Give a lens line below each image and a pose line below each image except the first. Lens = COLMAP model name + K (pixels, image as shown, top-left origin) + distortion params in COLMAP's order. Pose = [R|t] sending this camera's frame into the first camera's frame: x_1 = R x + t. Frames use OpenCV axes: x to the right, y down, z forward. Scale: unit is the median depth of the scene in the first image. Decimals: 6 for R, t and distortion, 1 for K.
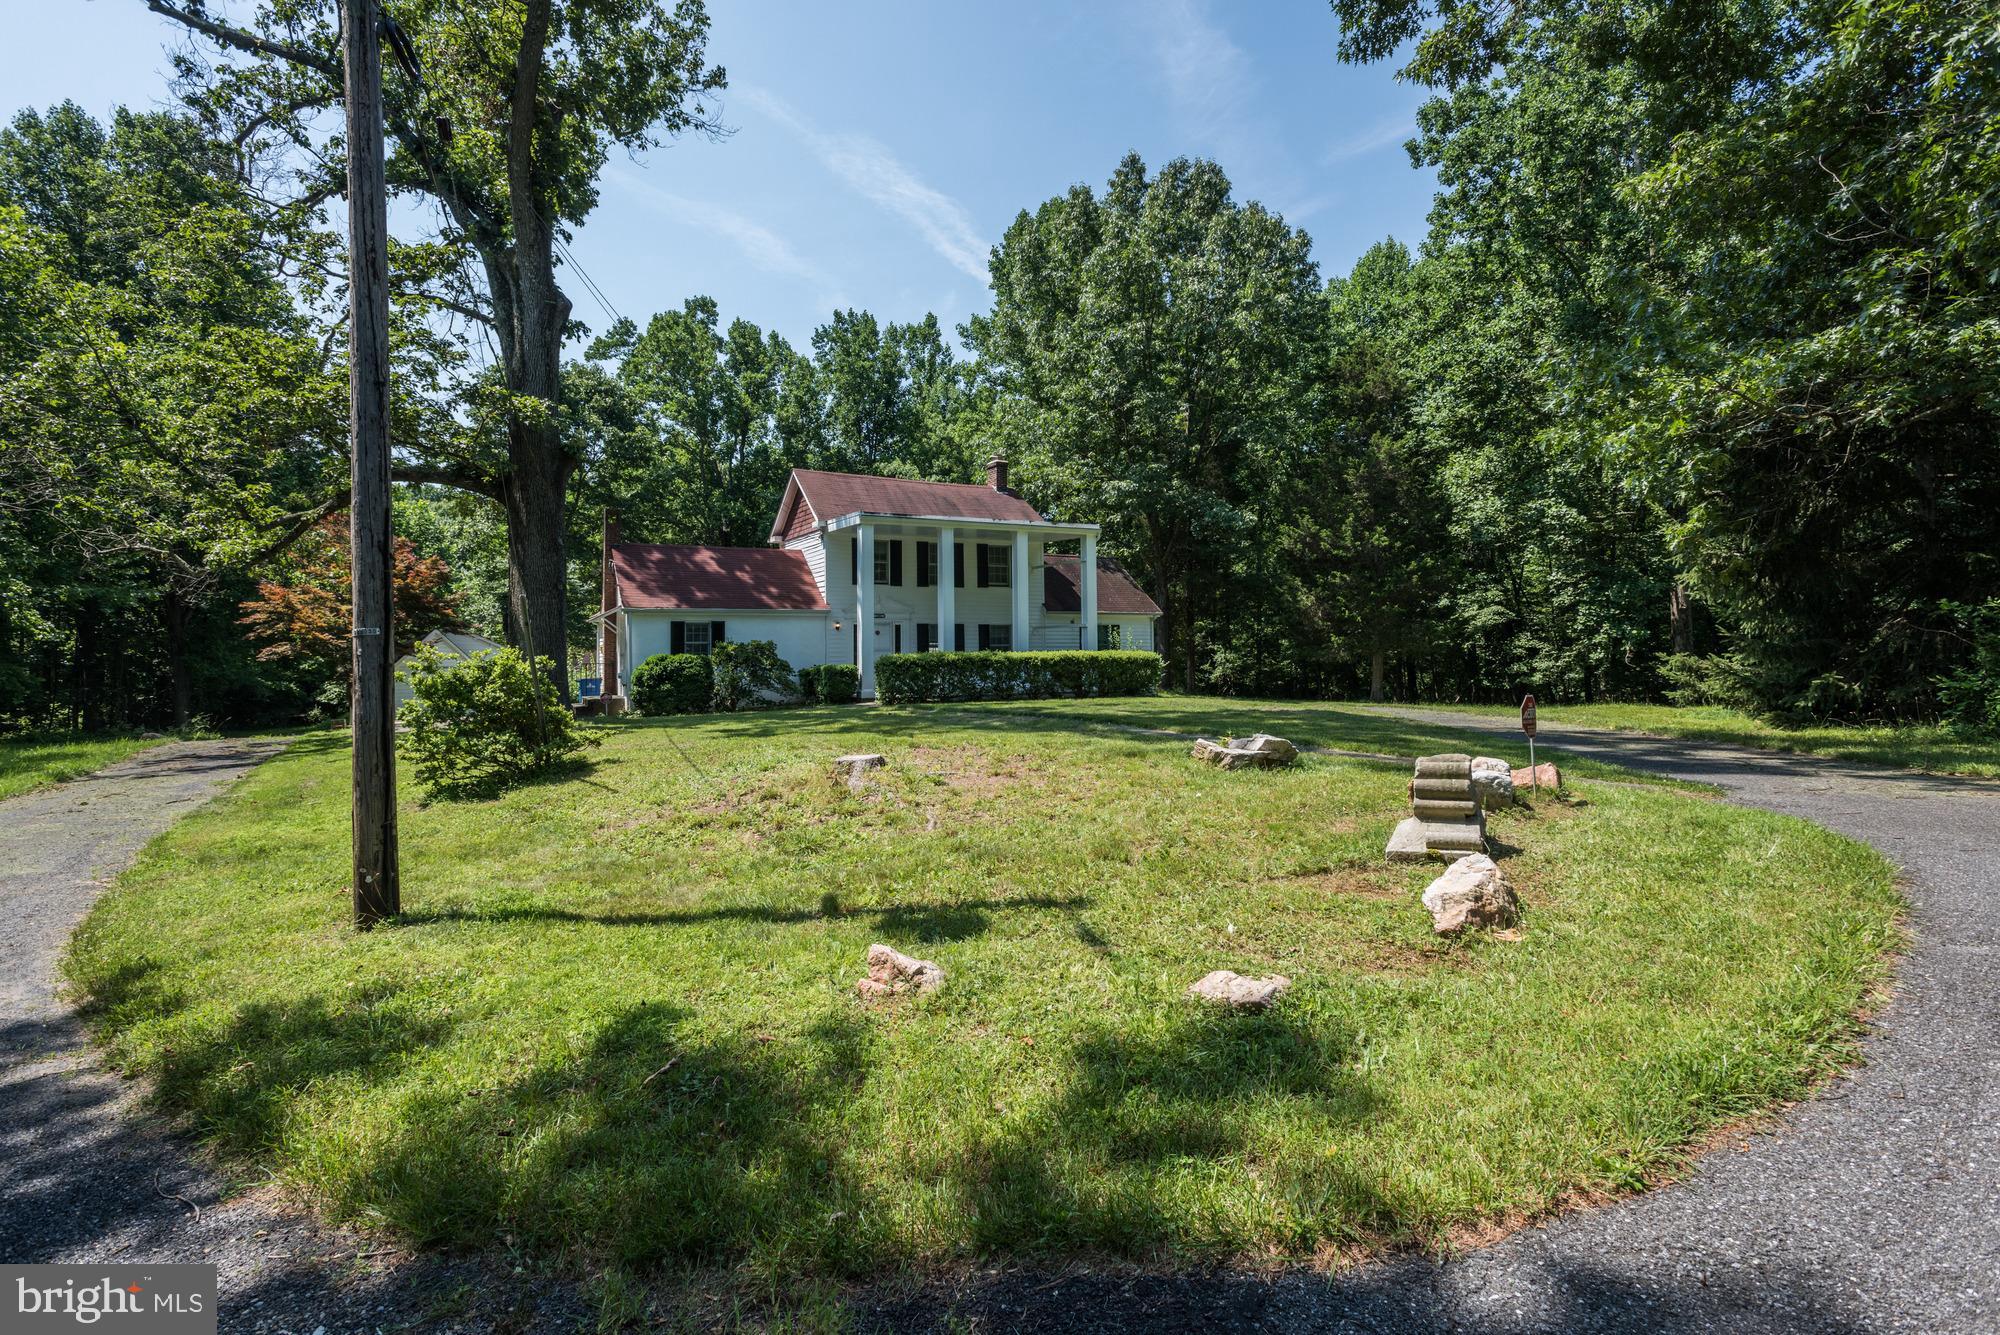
lens RADIAL K [[988.6, 0, 1005.5], [0, 988.6, 659.2], [0, 0, 1]] dist [-0.013473, 0.005213]
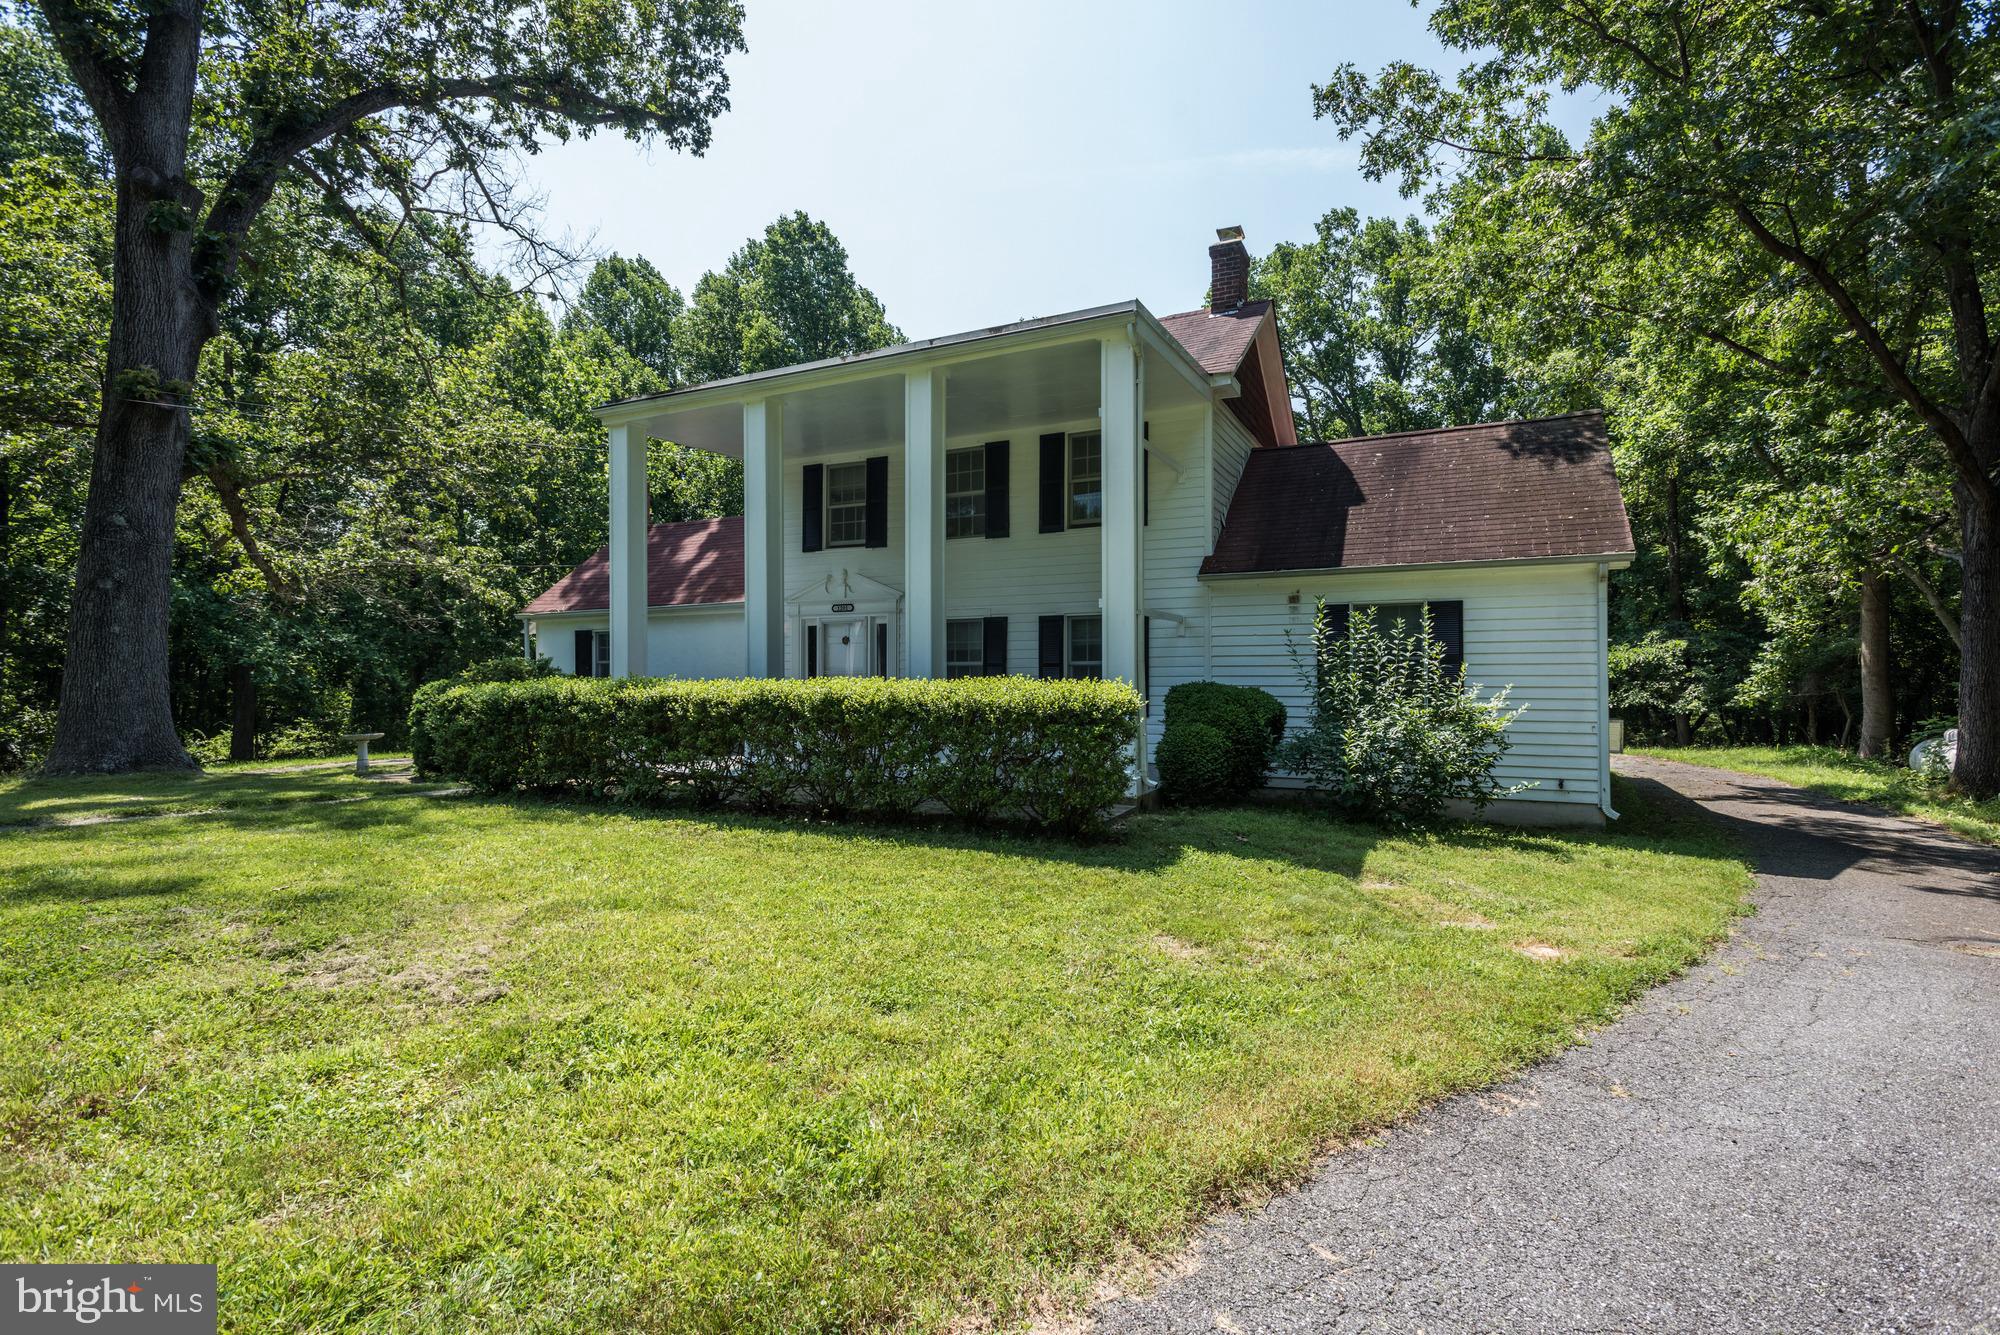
lens RADIAL K [[988.6, 0, 1001.4], [0, 988.6, 665.9], [0, 0, 1]] dist [-0.013473, 0.005213]
pose [[0.550001, -0.003769, -0.835156, 0.162351], [-0.007075, 0.999933, -0.009172, -0.004919], [0.835134, 0.010953, 0.549937, 0.419851]]
